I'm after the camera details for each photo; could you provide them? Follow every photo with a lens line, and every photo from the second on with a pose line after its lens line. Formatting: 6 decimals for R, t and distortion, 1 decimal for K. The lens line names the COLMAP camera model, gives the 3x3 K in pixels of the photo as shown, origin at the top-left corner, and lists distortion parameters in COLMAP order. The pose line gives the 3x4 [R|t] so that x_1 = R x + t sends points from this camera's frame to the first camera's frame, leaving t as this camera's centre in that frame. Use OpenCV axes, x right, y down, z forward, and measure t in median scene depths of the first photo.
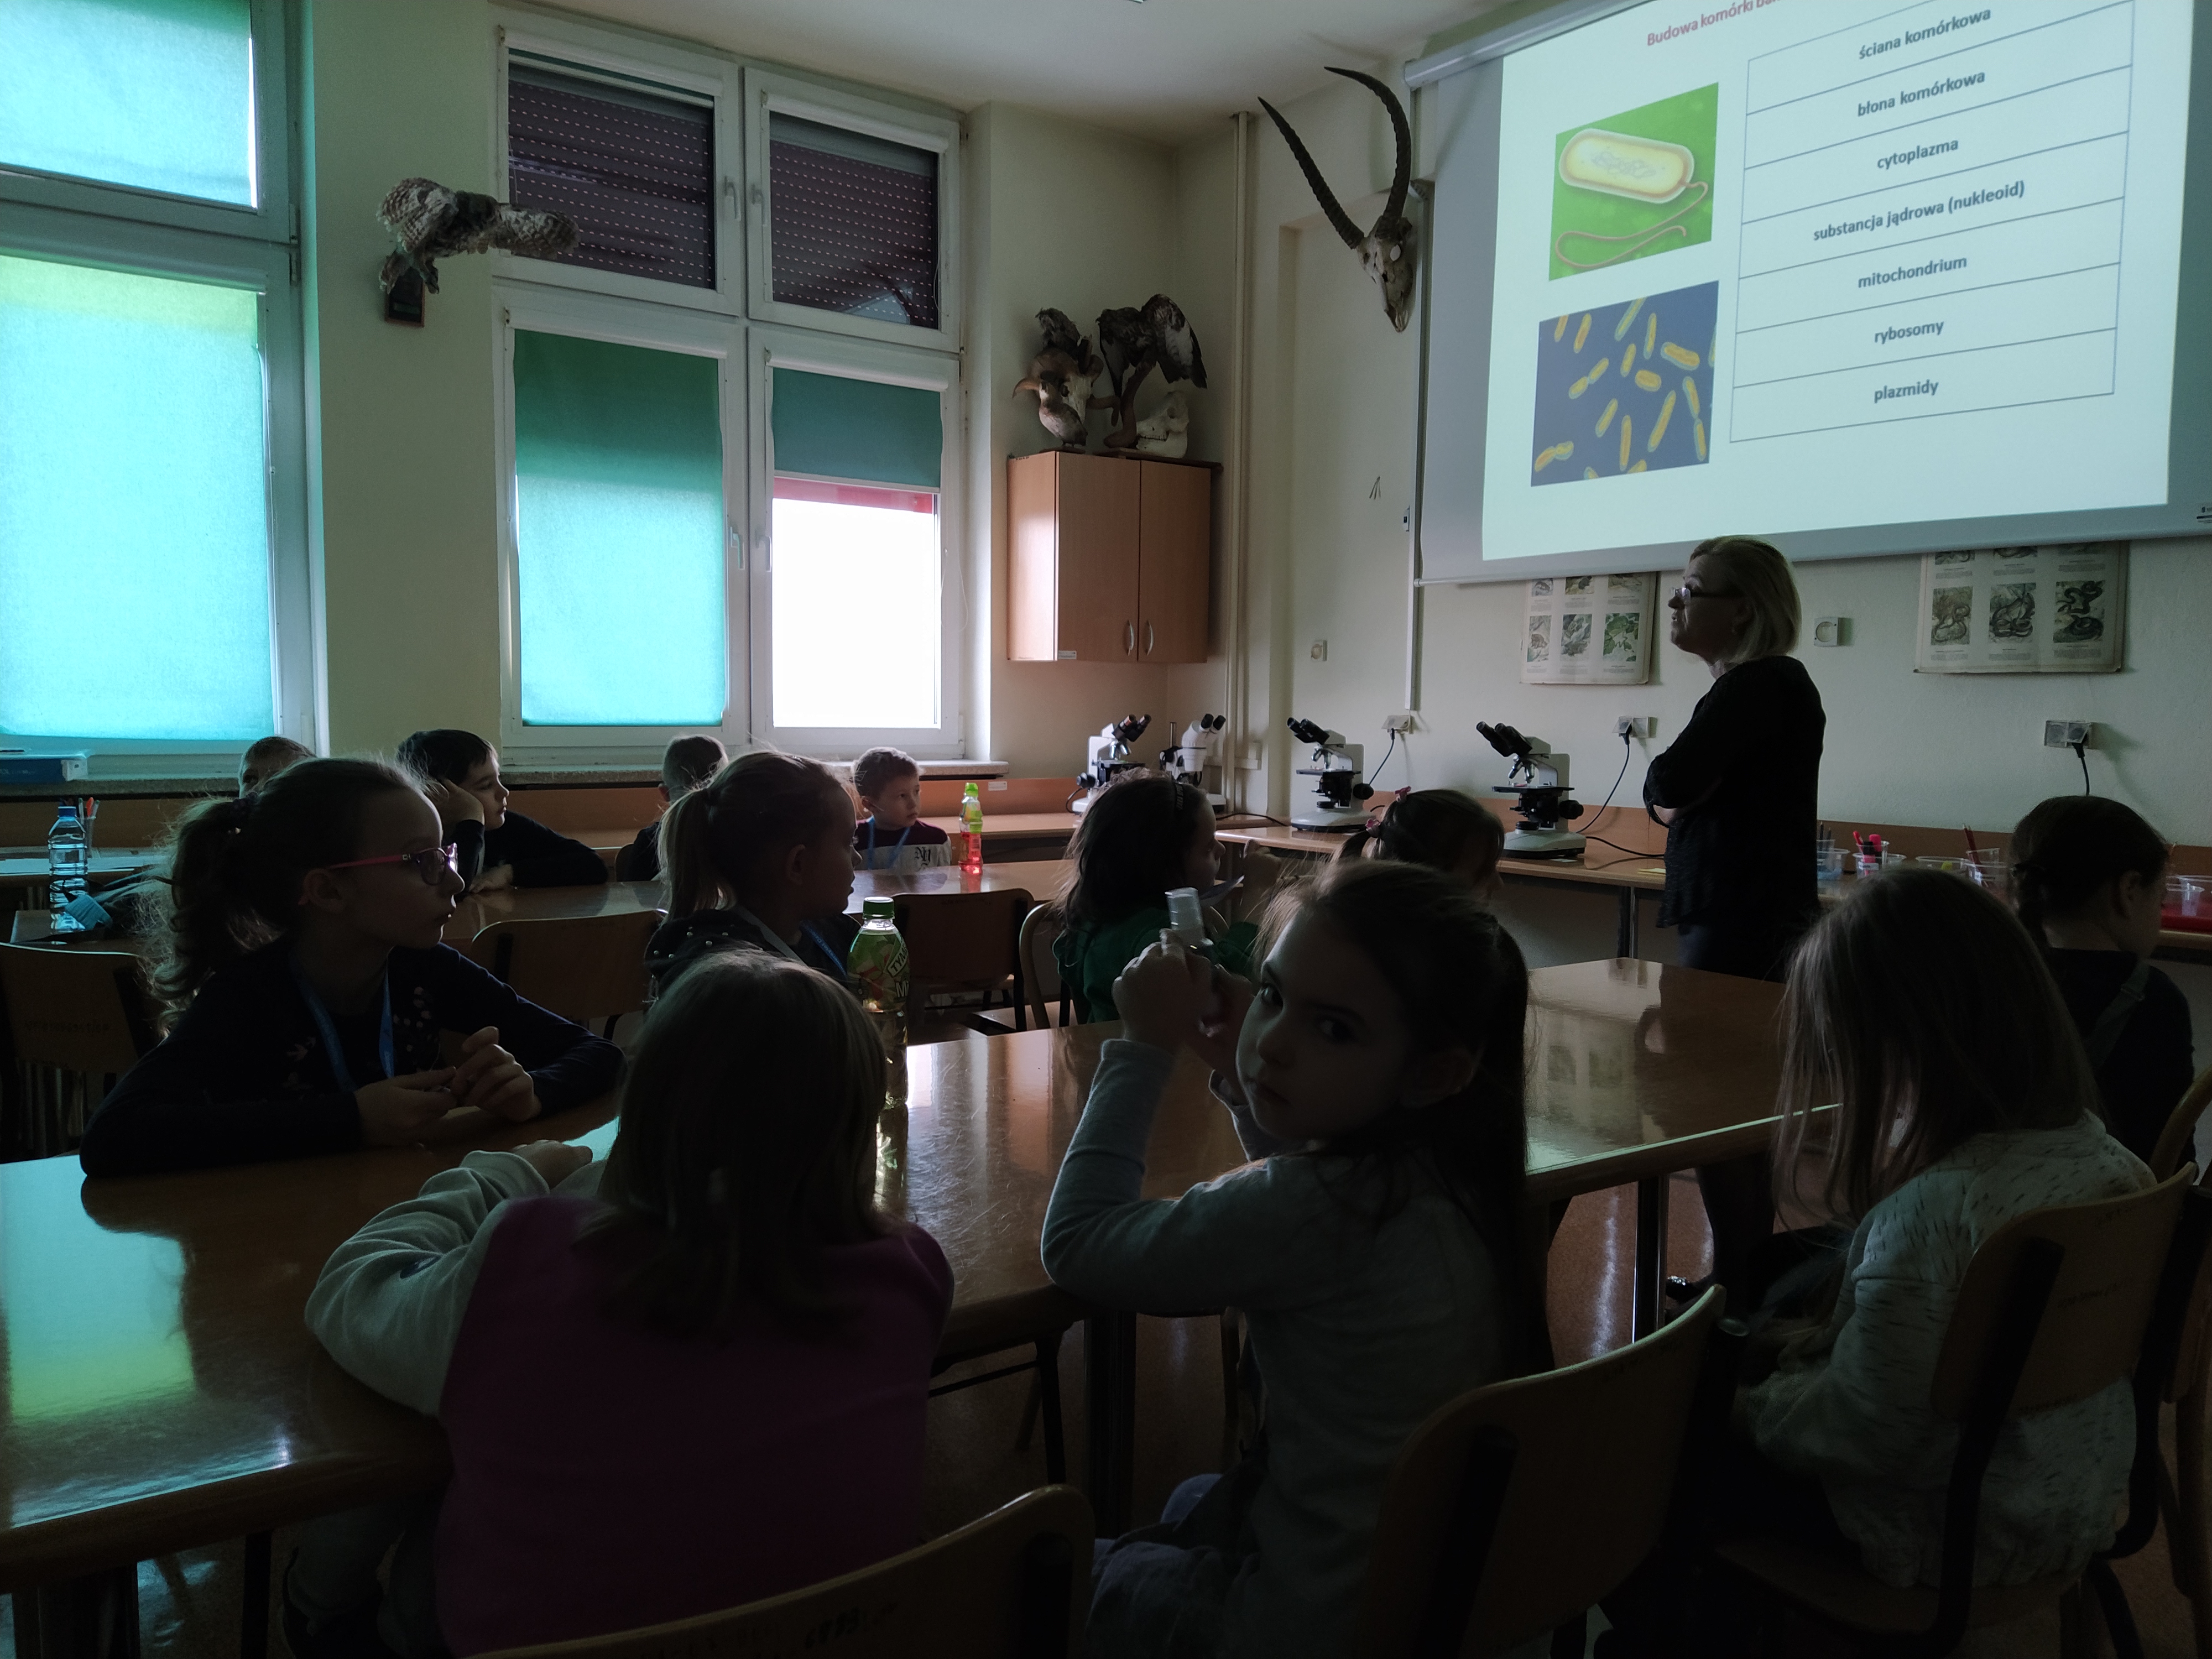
lens RADIAL K [[1636.6, 0, 1102.4], [0, 1636.6, 831.6], [0, 0, 1]] dist [0.113239, -0.162420]
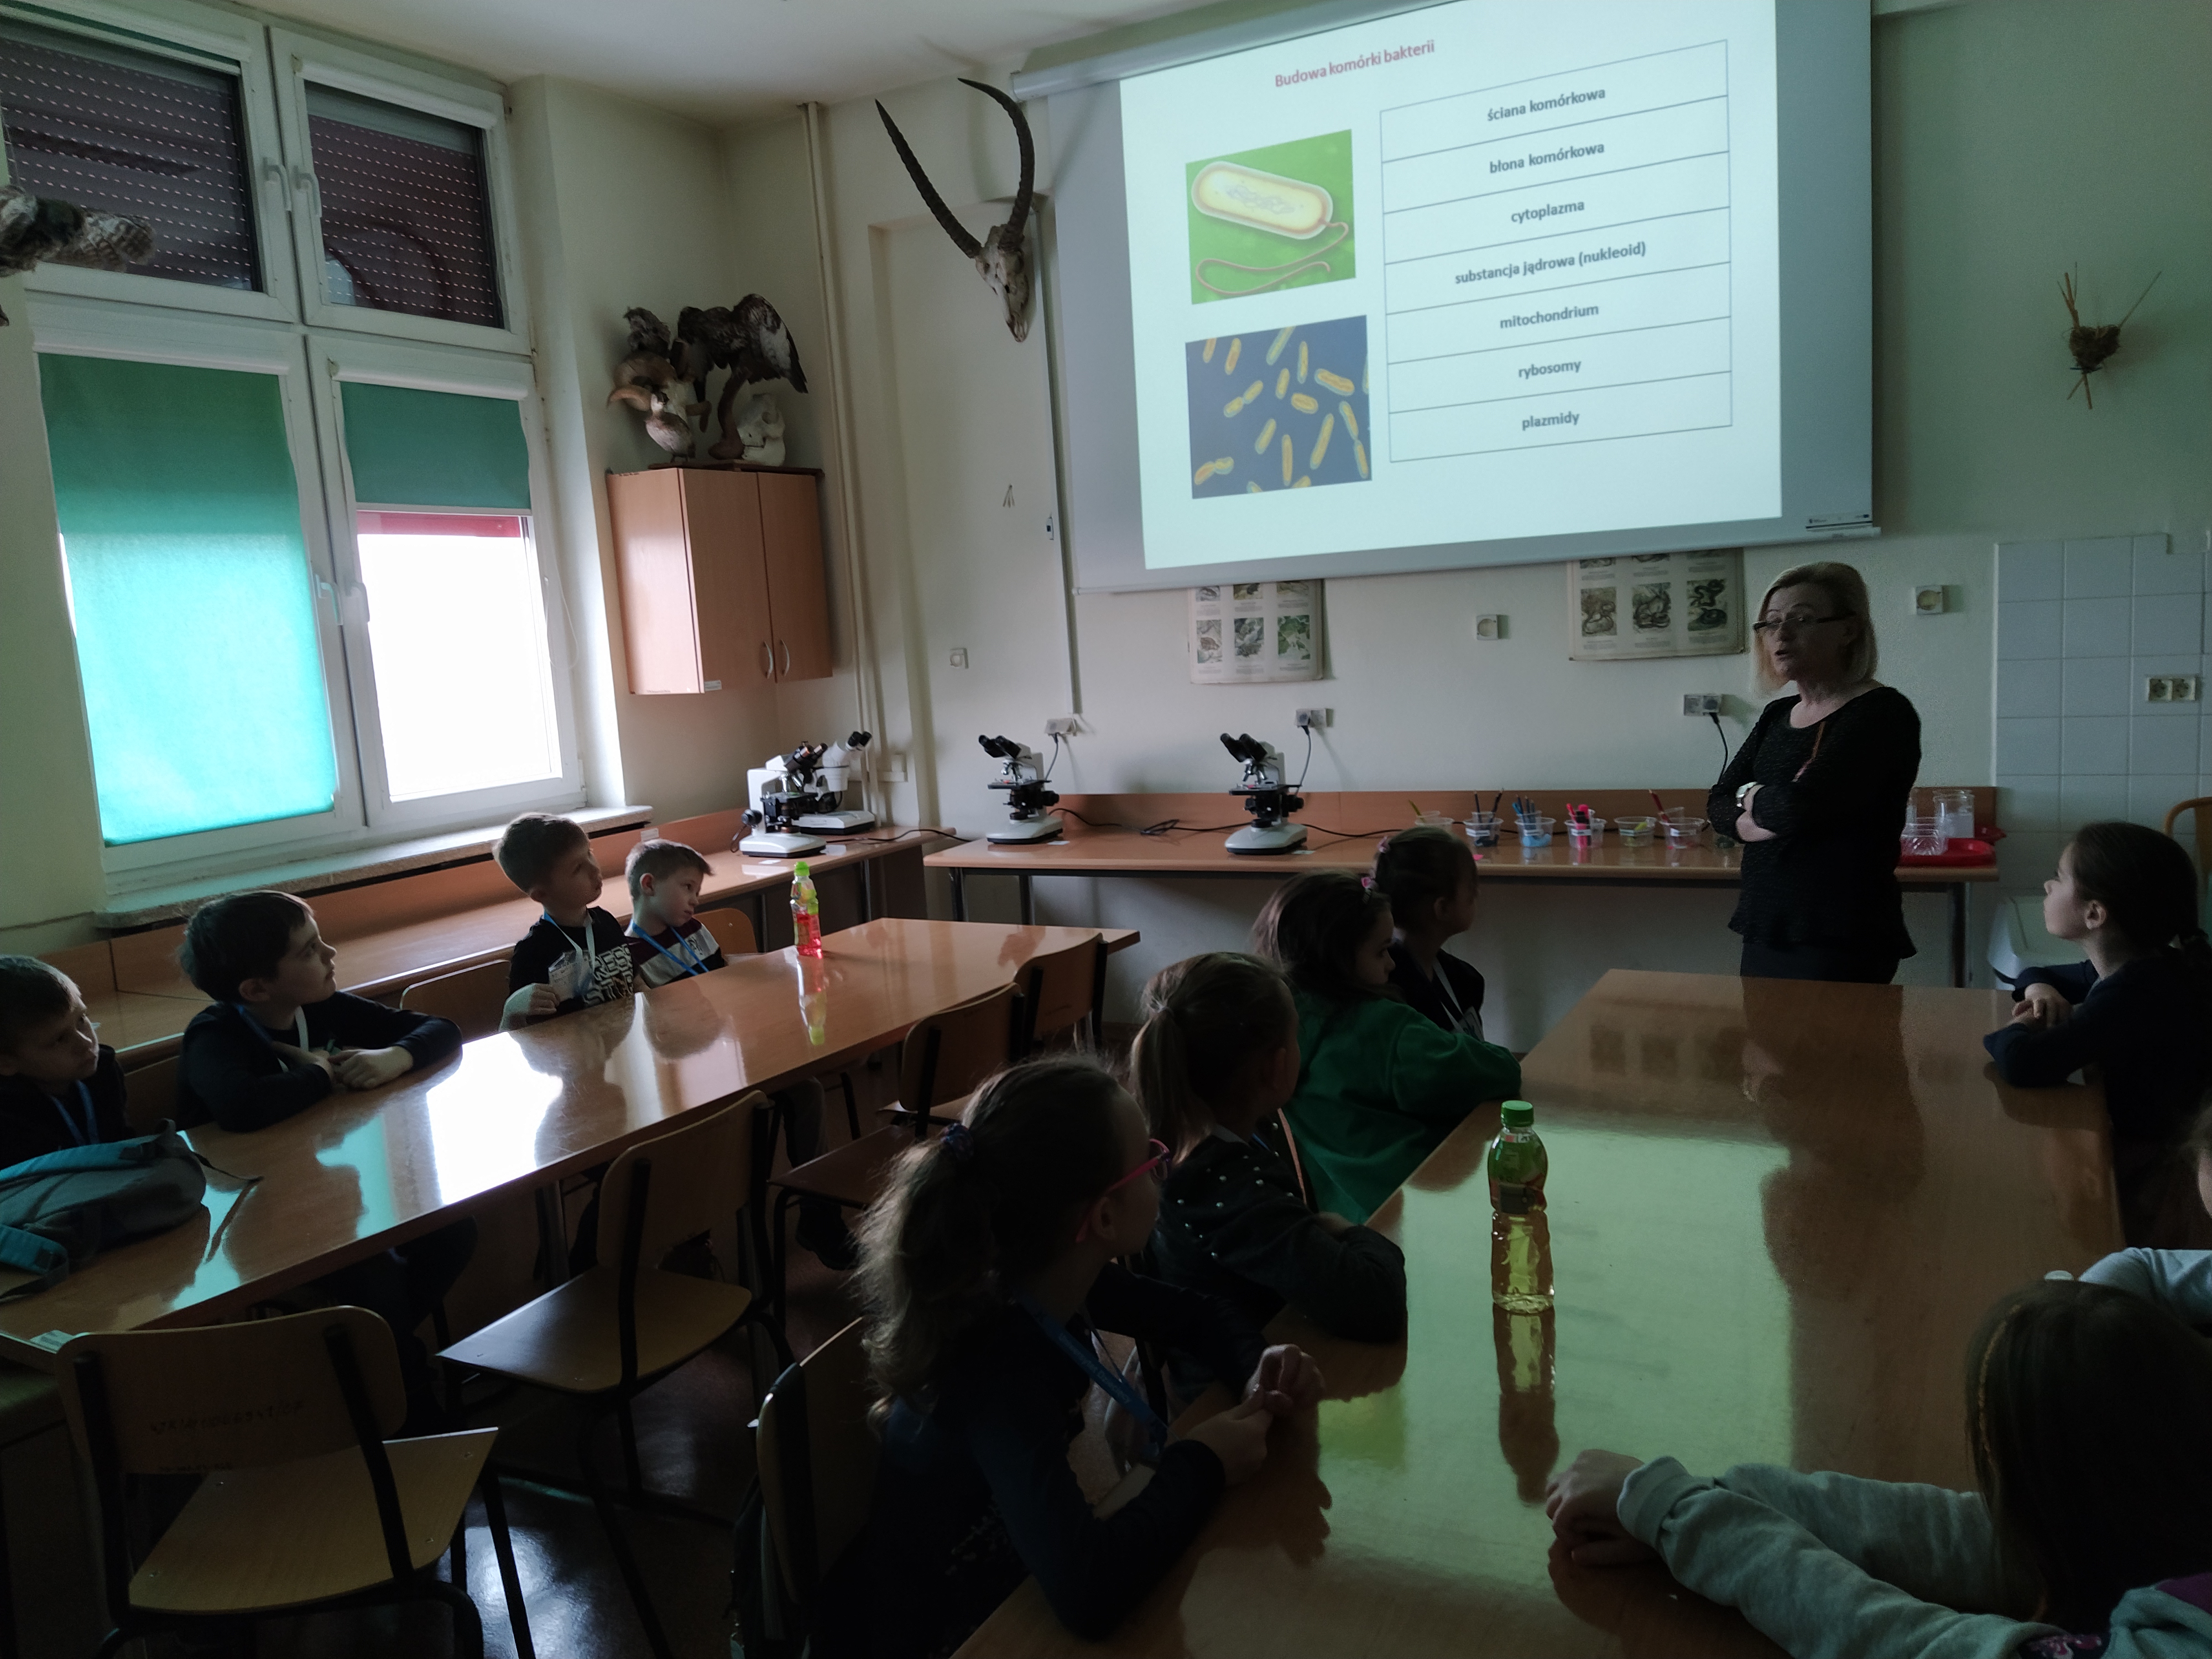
lens RADIAL K [[1632.7, 0, 1097.3], [0, 1632.7, 824.0], [0, 0, 1]] dist [0.112593, -0.151992]
pose [[0.899059, -0.126254, 0.419228, -0.264822], [0.109278, 0.991925, 0.064372, -0.077022], [-0.423970, -0.012061, 0.905596, 0.071115]]
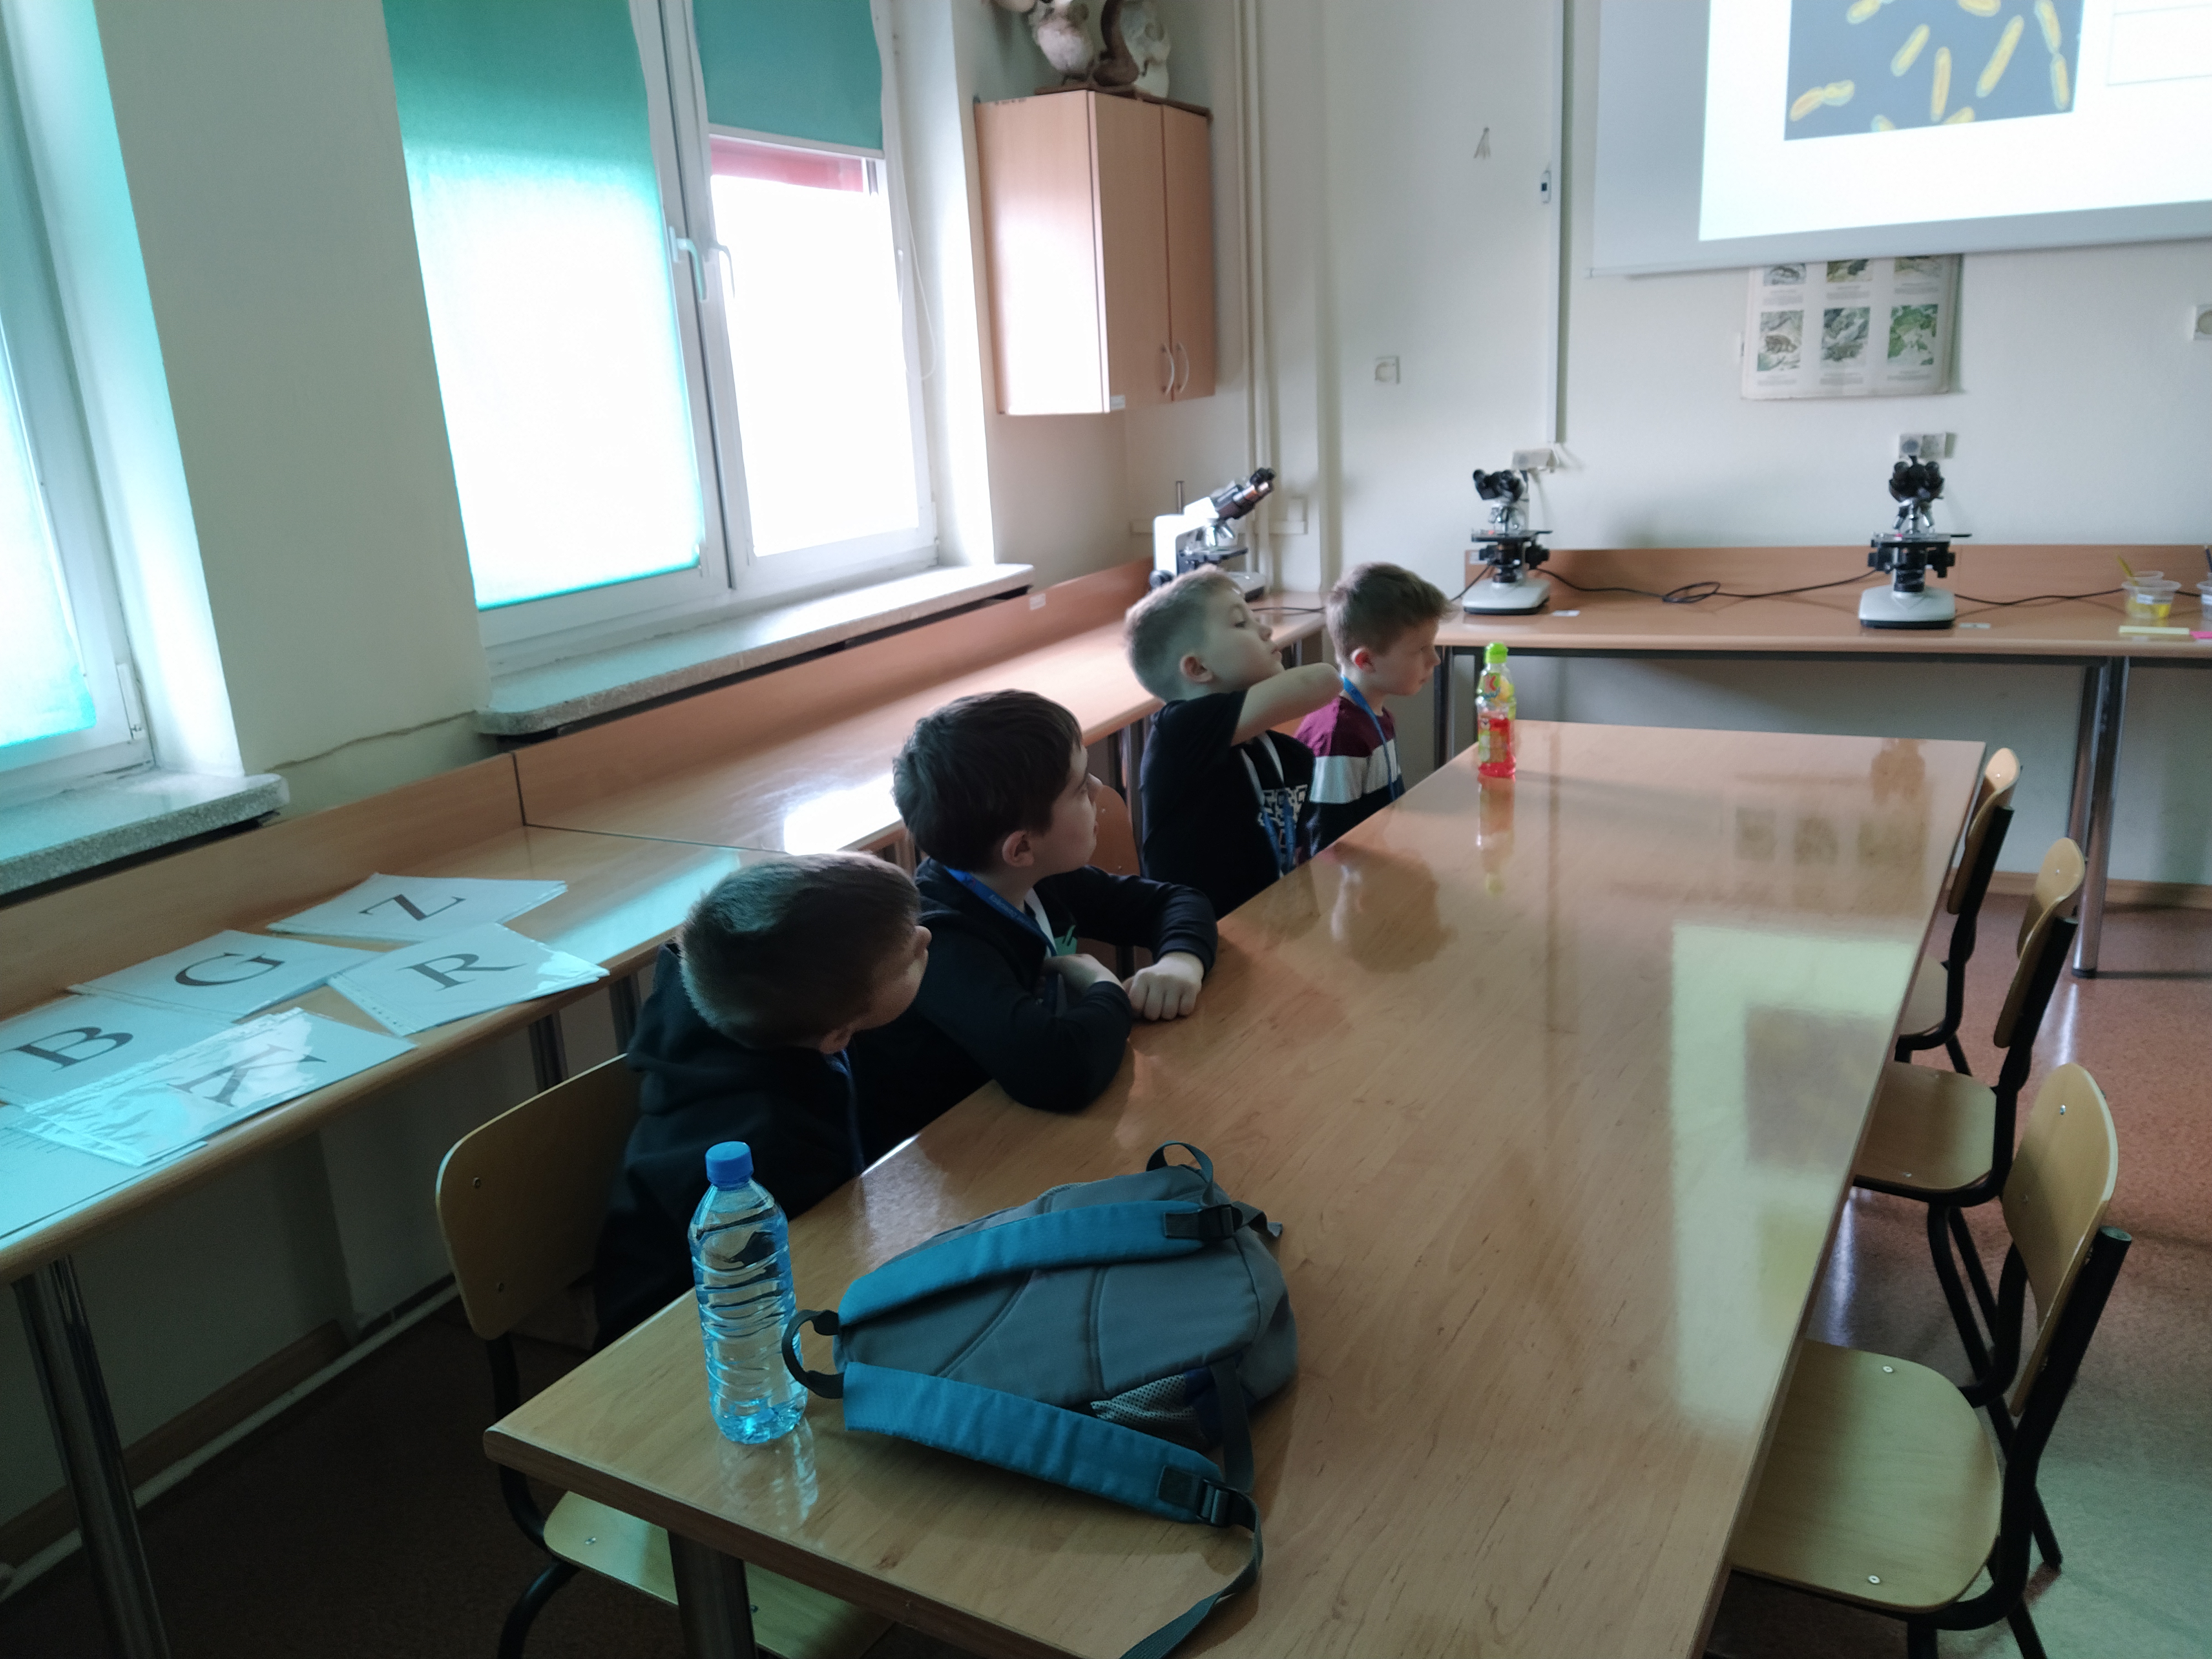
lens RADIAL K [[1649.9, 0, 1111.6], [0, 1649.9, 831.5], [0, 0, 1]] dist [0.113706, -0.176529]
pose [[0.886446, -0.186076, 0.423779, -0.420529], [0.103196, 0.972035, 0.210945, -0.092468], [-0.451180, -0.143259, 0.880859, 0.402149]]
